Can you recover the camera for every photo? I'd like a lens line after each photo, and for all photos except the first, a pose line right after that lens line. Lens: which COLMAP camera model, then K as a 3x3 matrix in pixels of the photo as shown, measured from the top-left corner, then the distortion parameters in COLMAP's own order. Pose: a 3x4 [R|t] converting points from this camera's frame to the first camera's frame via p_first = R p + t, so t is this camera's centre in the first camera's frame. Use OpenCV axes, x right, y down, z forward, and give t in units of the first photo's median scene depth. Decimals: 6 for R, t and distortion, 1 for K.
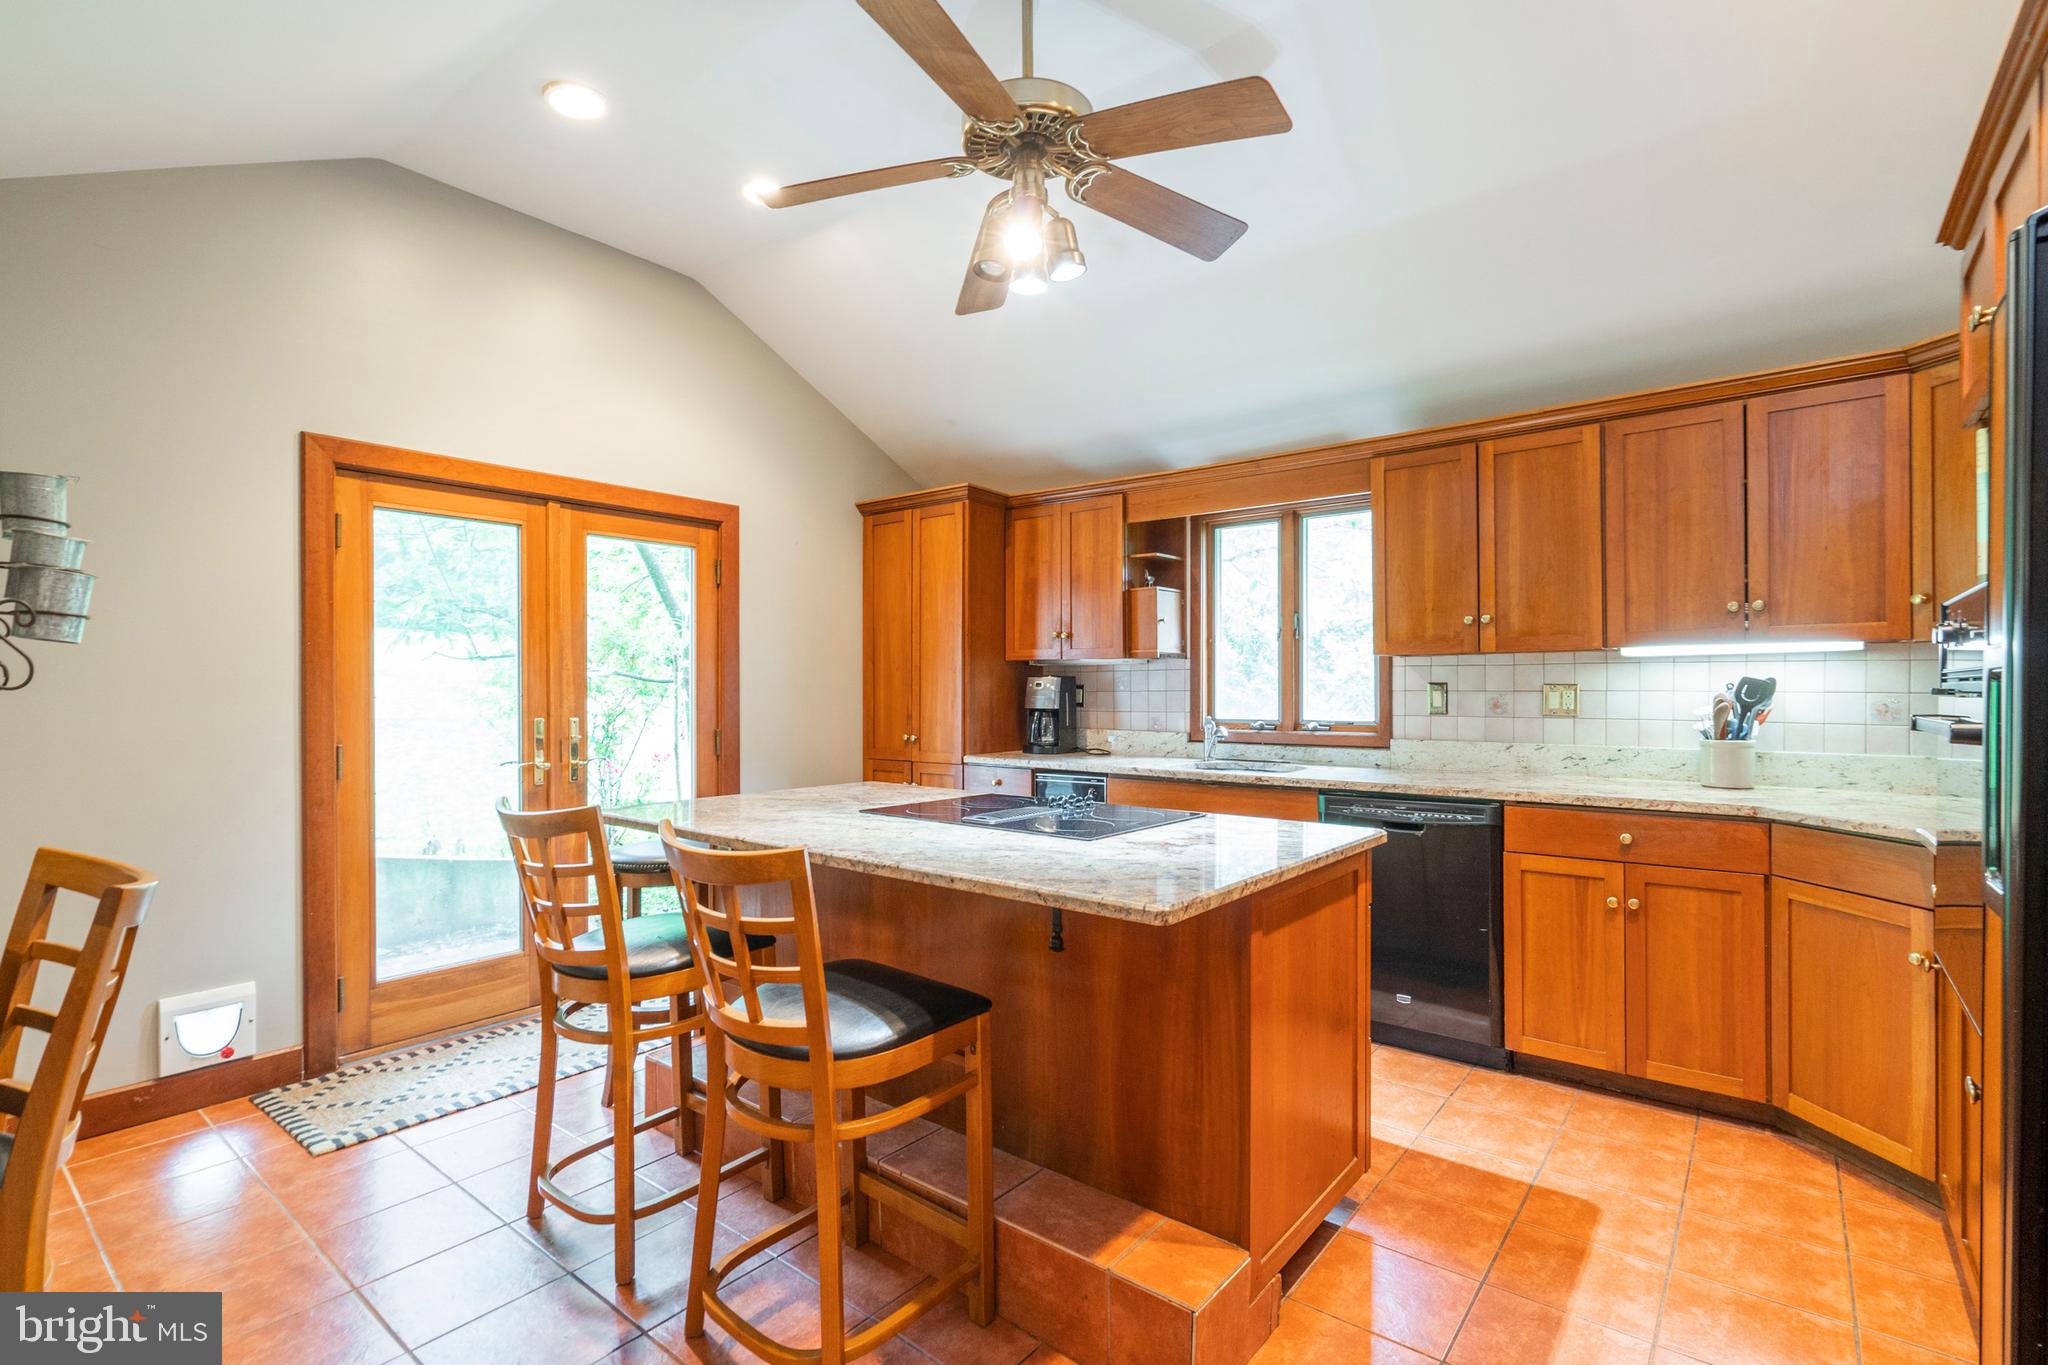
lens RADIAL K [[935.7, 0, 1032.4], [0, 935.7, 692.7], [0, 0, 1]] dist [-0.006129, 0.002510]
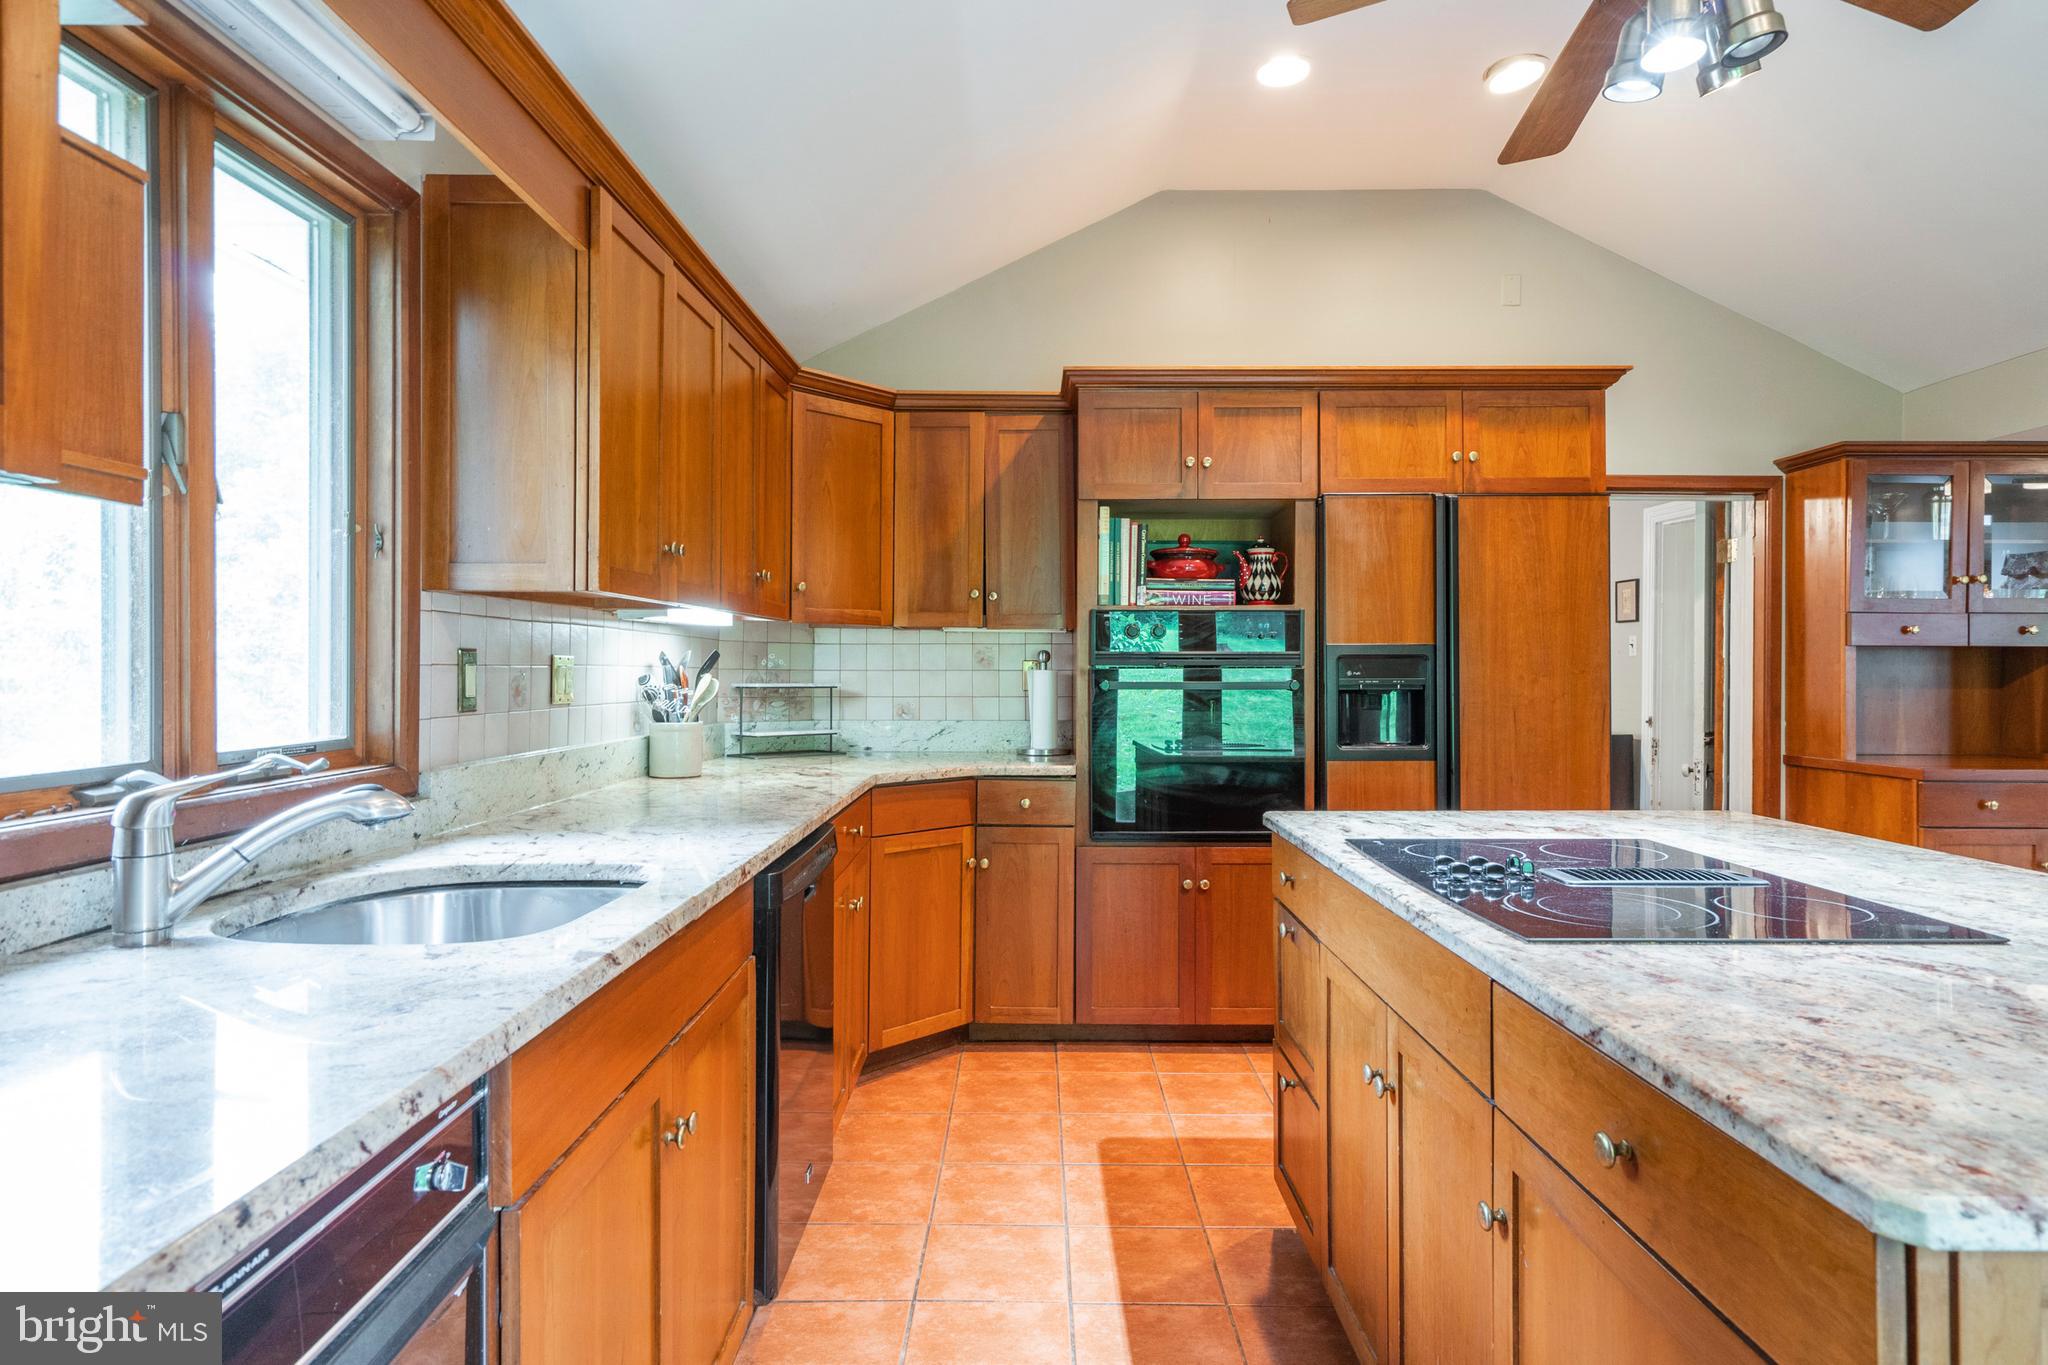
lens RADIAL K [[1082.7, 0, 1023.8], [0, 1082.7, 671.2], [0, 0, 1]] dist [0.000210, 0.002219]
pose [[-0.609083, -0.004117, 0.793096, -0.215713], [-0.000152, 0.999987, 0.005074, -0.001005], [-0.793106, 0.002970, -0.609076, 1.179311]]
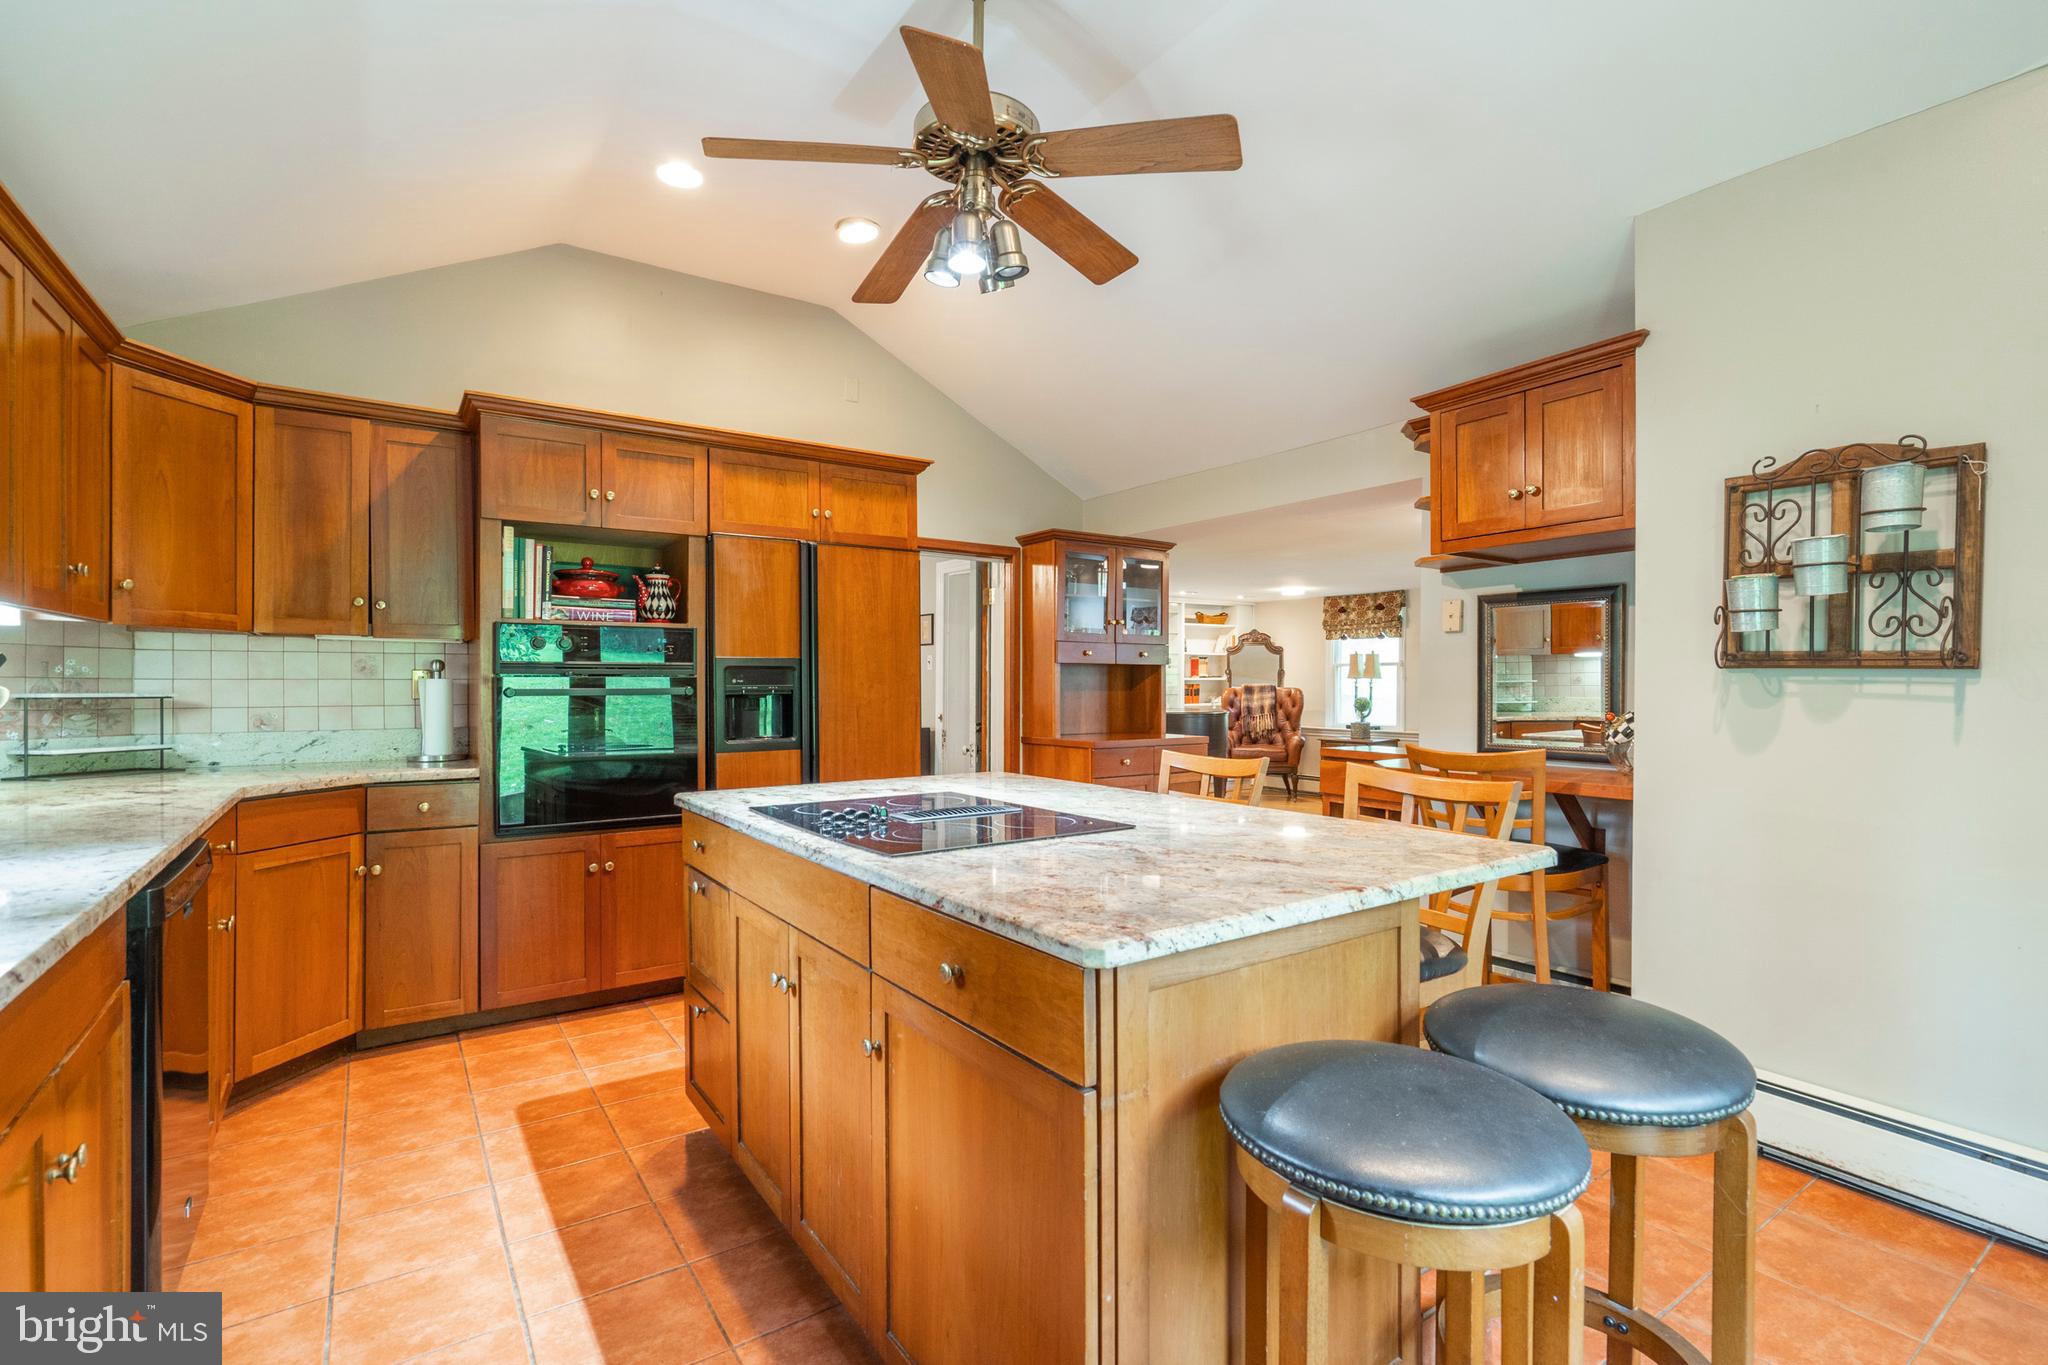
lens RADIAL K [[935.7, 0, 1009.2], [0, 935.7, 686.3], [0, 0, 1]] dist [-0.006129, 0.002510]
pose [[-0.951995, -0.002658, 0.306103, -0.226458], [-0.000553, 0.999976, 0.006963, 0.004423], [-0.306114, 0.006459, -0.951973, 1.243408]]
